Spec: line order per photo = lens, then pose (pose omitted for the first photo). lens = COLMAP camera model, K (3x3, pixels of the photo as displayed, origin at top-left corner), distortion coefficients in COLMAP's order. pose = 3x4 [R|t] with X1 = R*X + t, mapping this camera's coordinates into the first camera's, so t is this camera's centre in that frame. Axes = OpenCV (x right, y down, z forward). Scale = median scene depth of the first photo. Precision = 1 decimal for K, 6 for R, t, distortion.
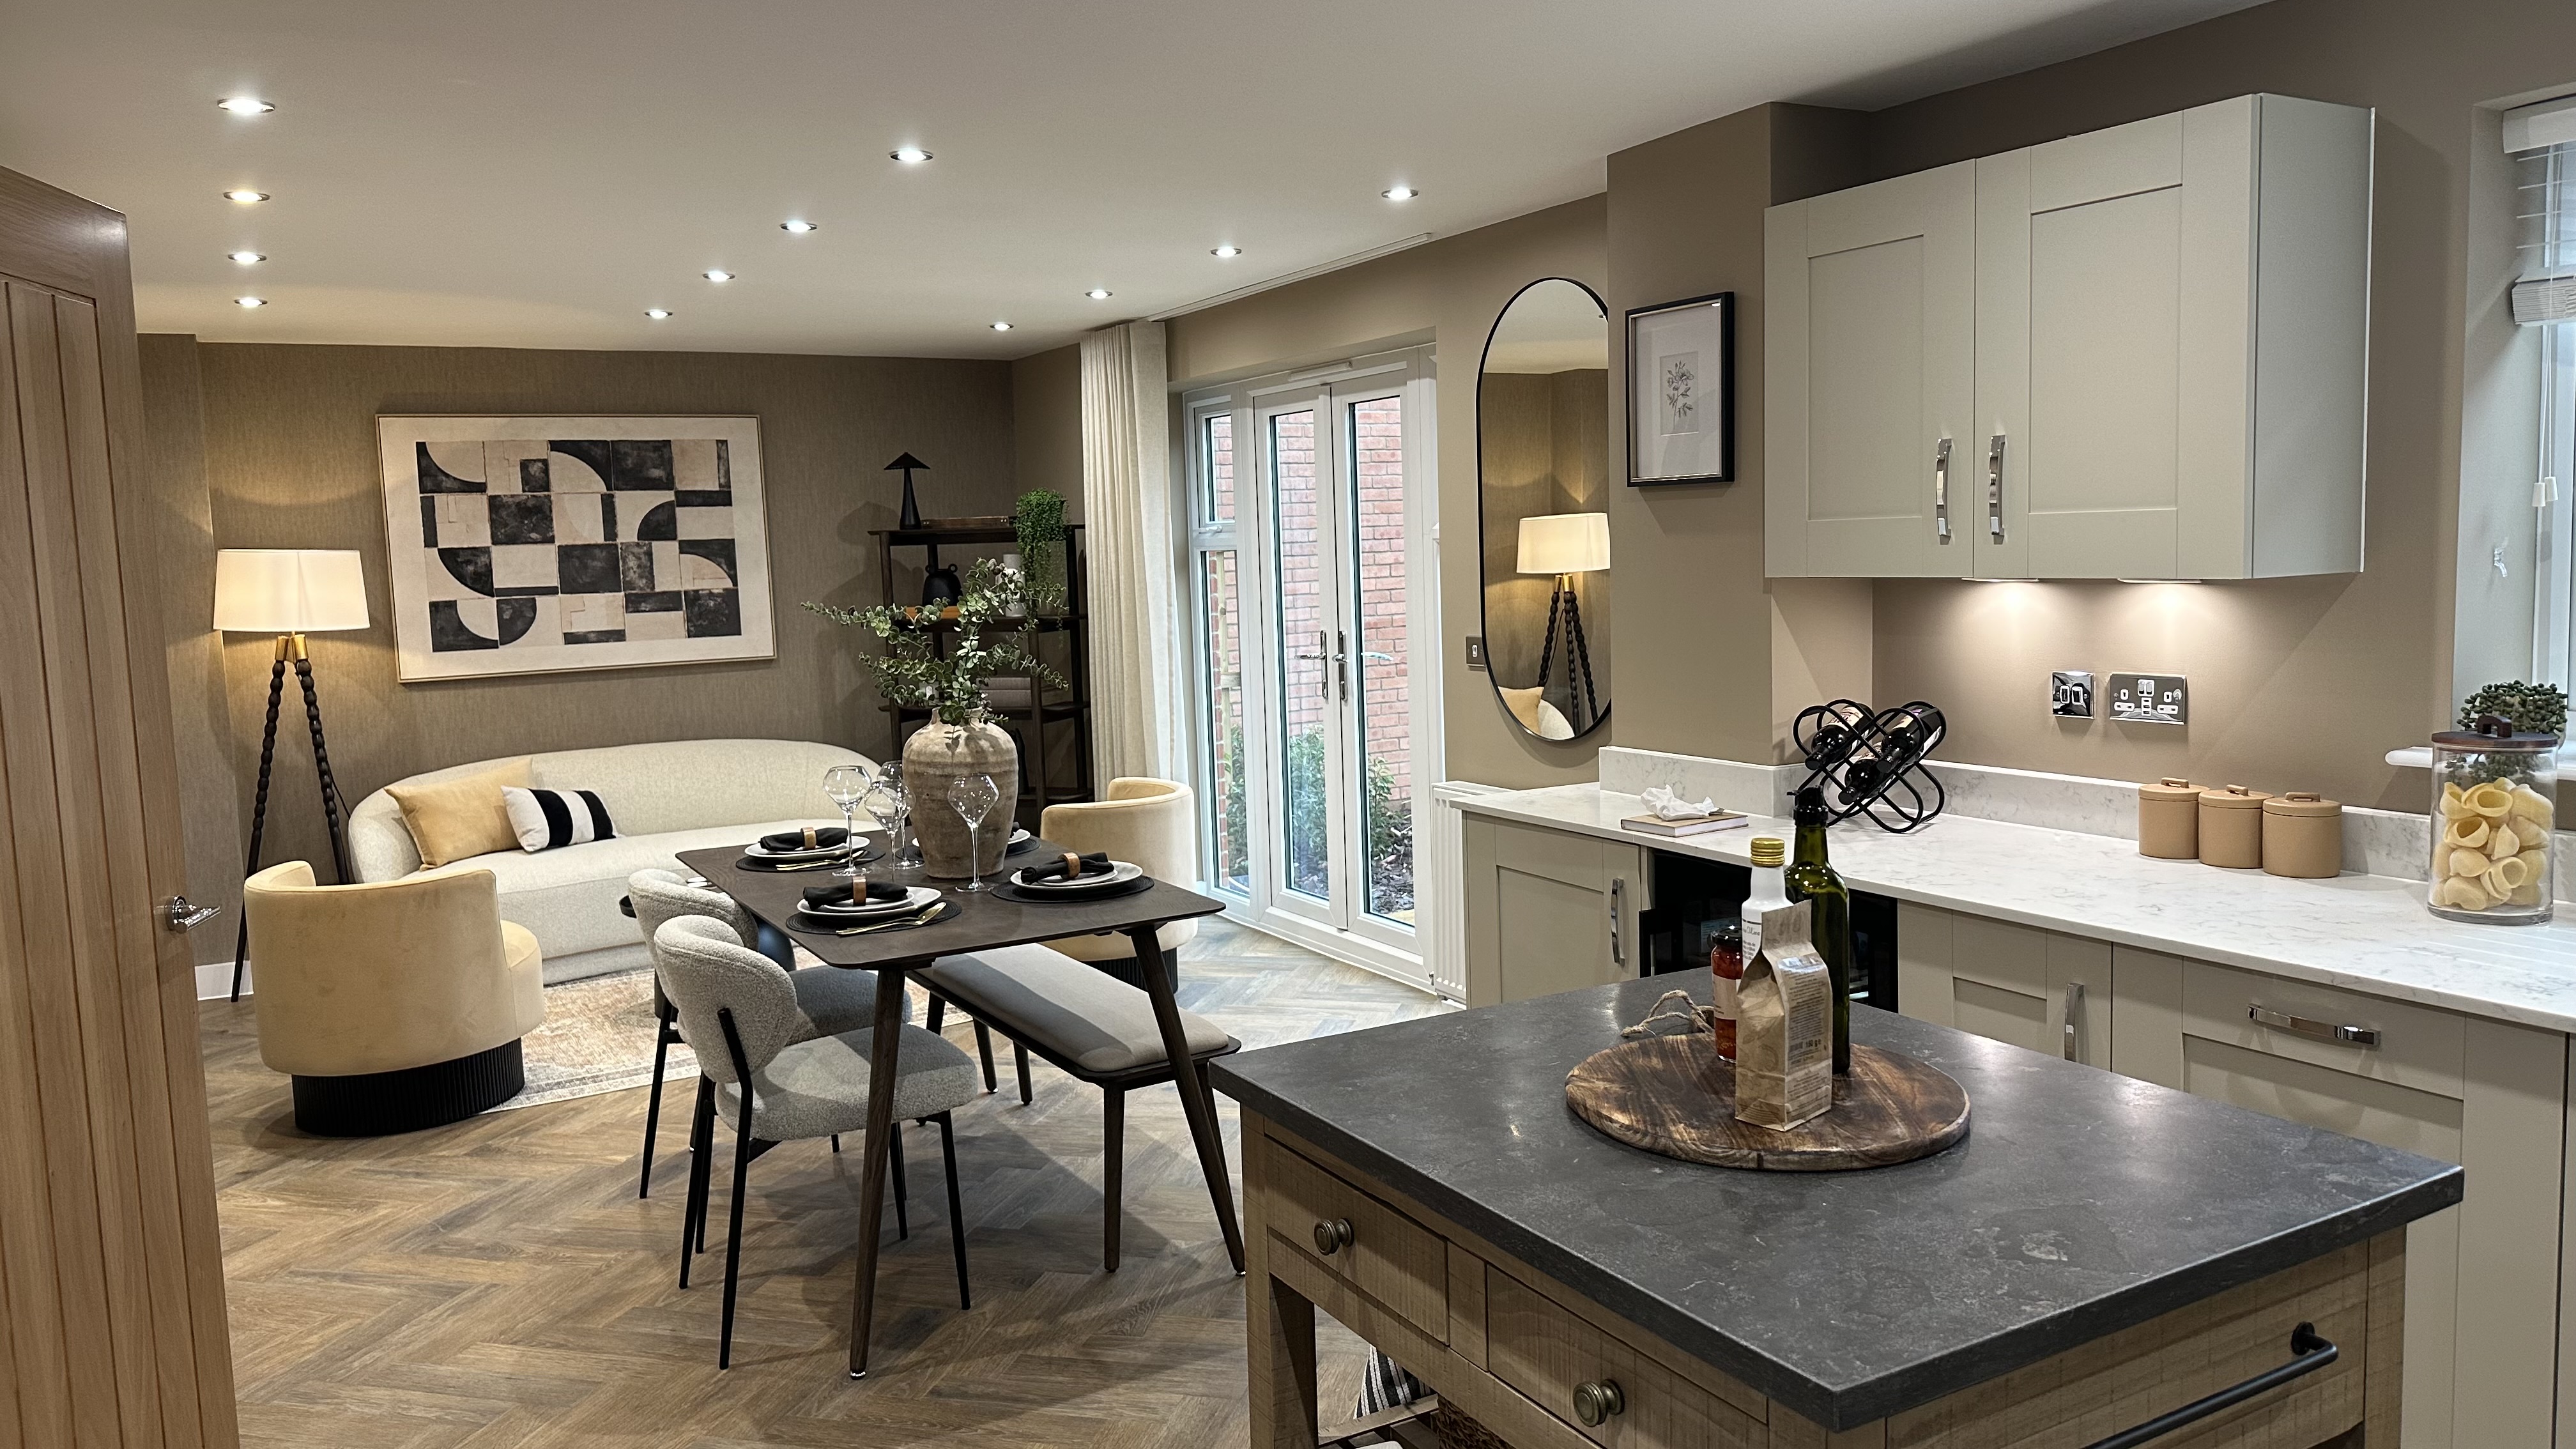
lens RADIAL K [[1800.8, 0, 1291.5], [0, 1800.8, 716.0], [0, 0, 1]] dist [0.160303, -0.290376]
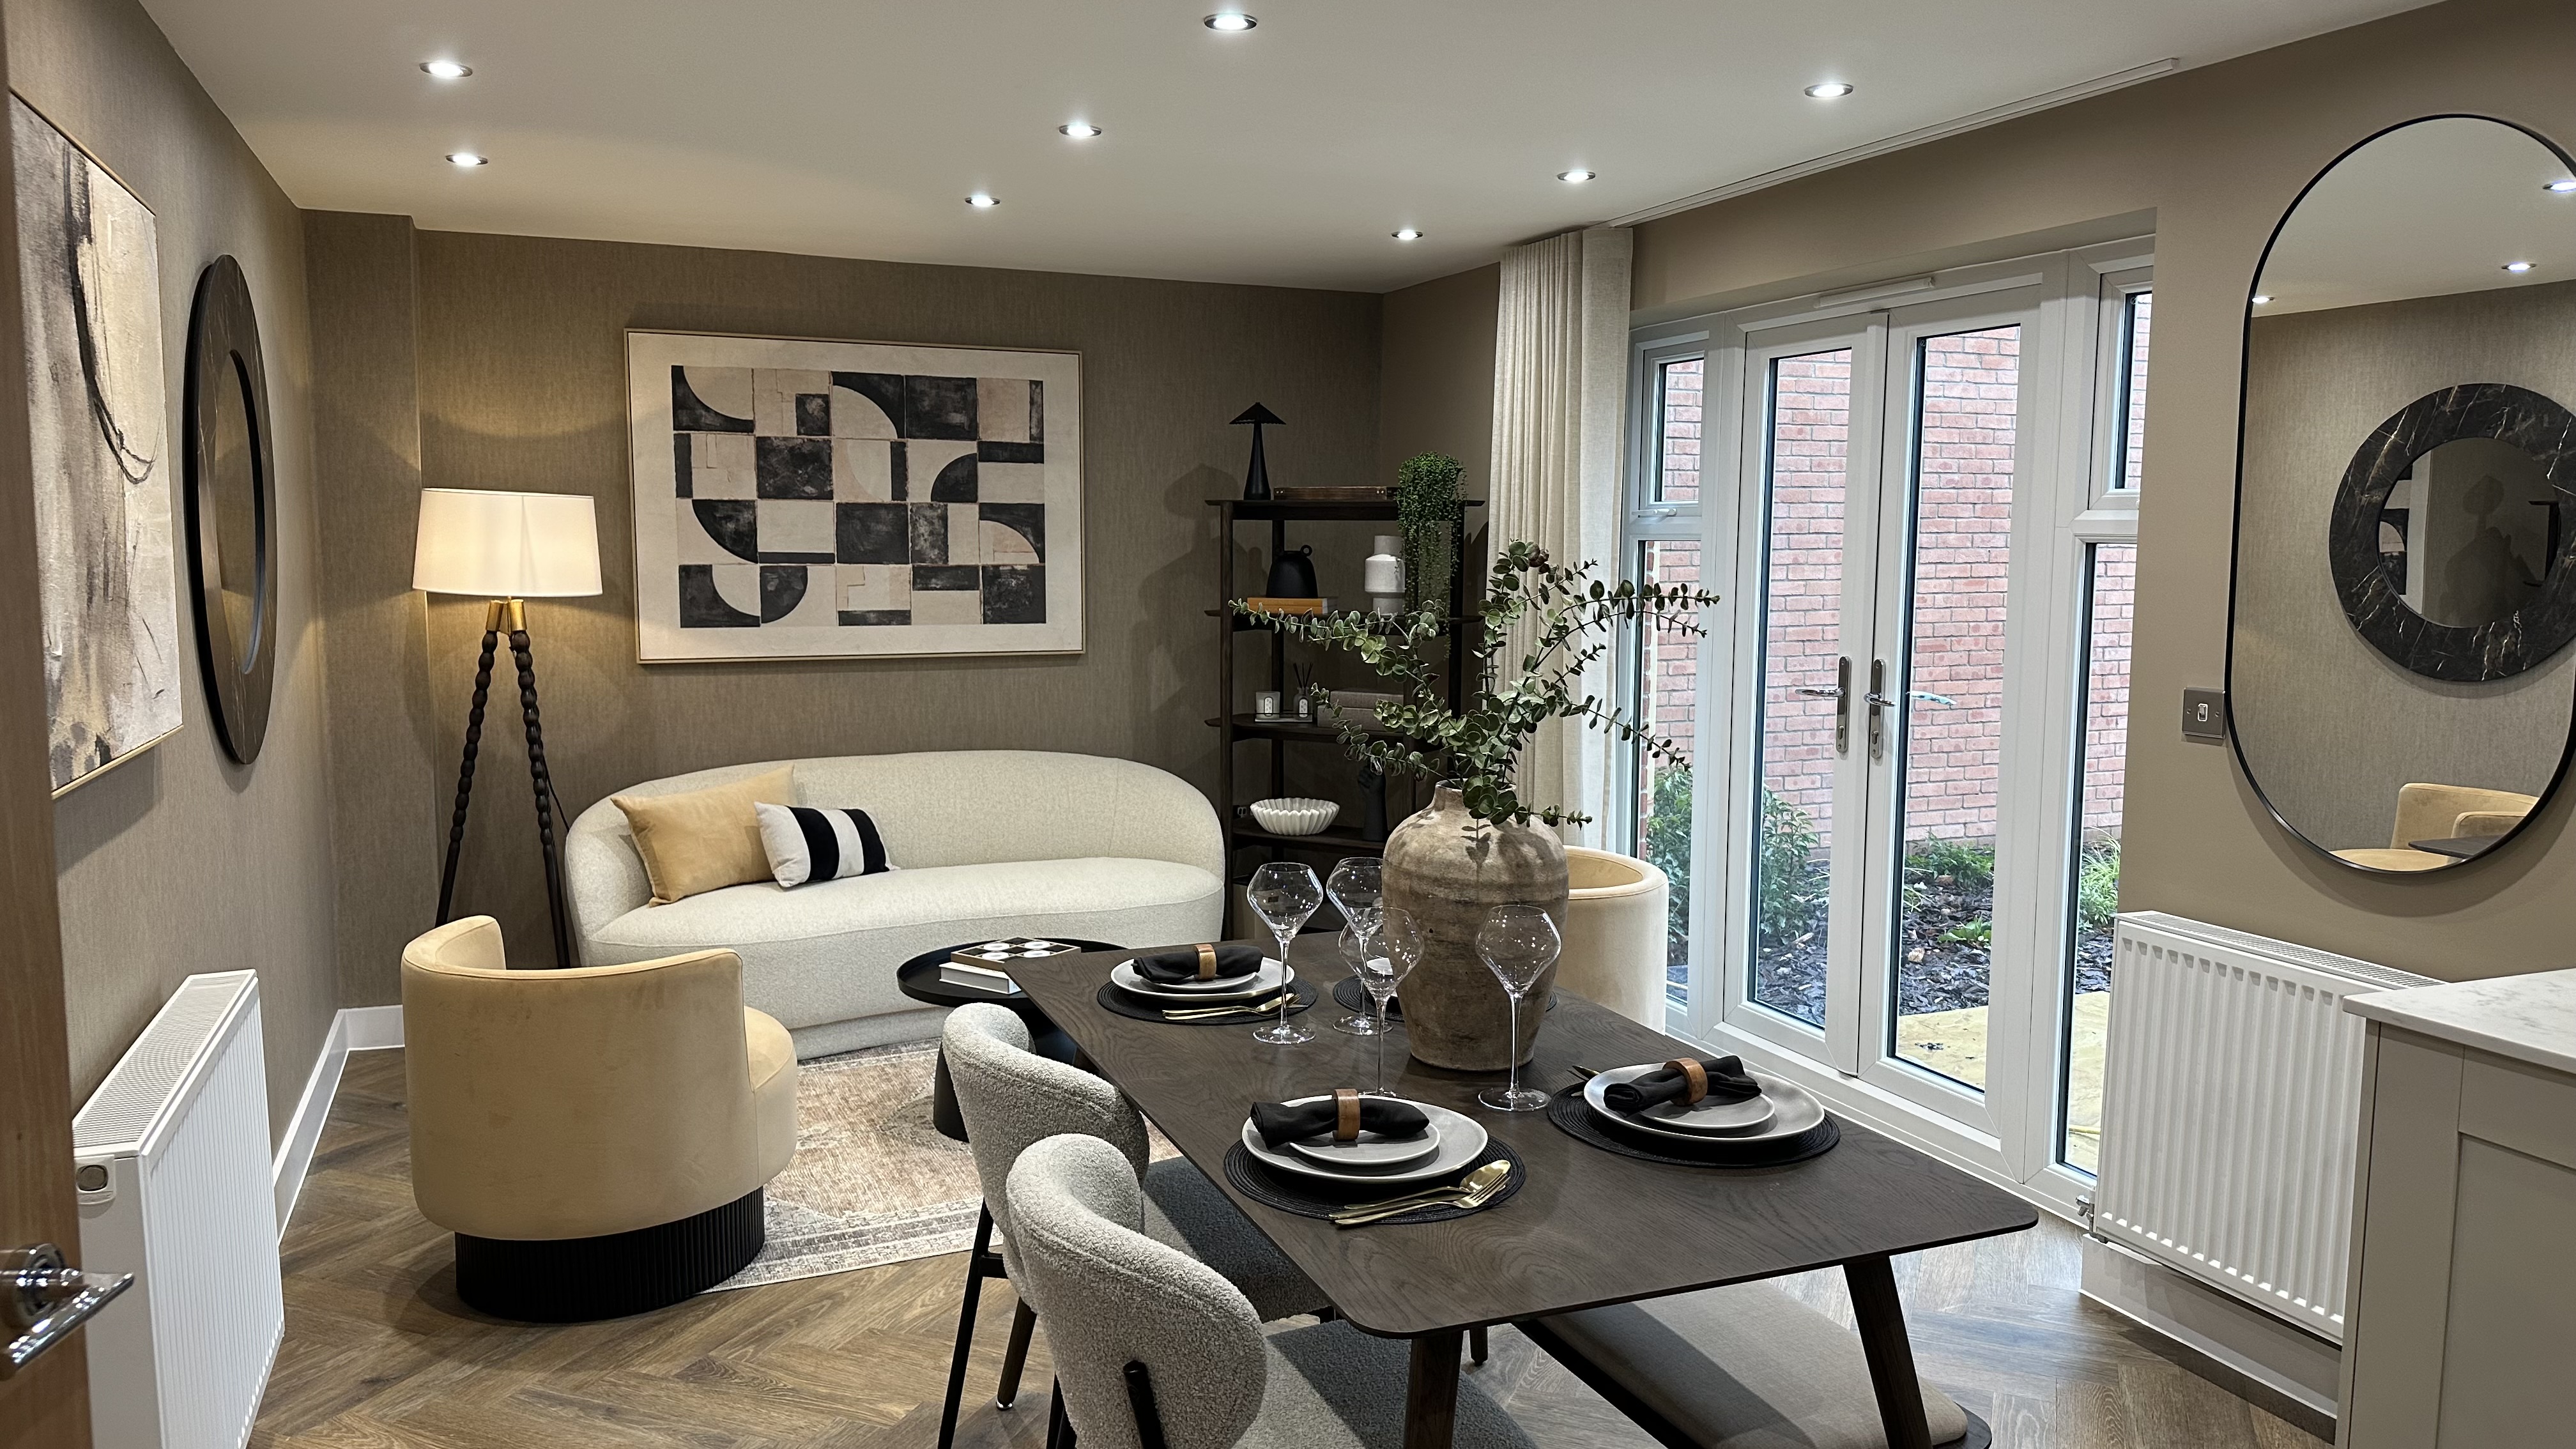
lens RADIAL K [[1756.6, 0, 1298.4], [0, 1756.6, 715.5], [0, 0, 1]] dist [0.234946, -0.458475]
pose [[0.992642, 0.053092, -0.108828, -0.111674], [-0.052214, 0.998576, 0.010900, -0.019334], [0.109252, -0.005137, 0.994001, 0.249882]]
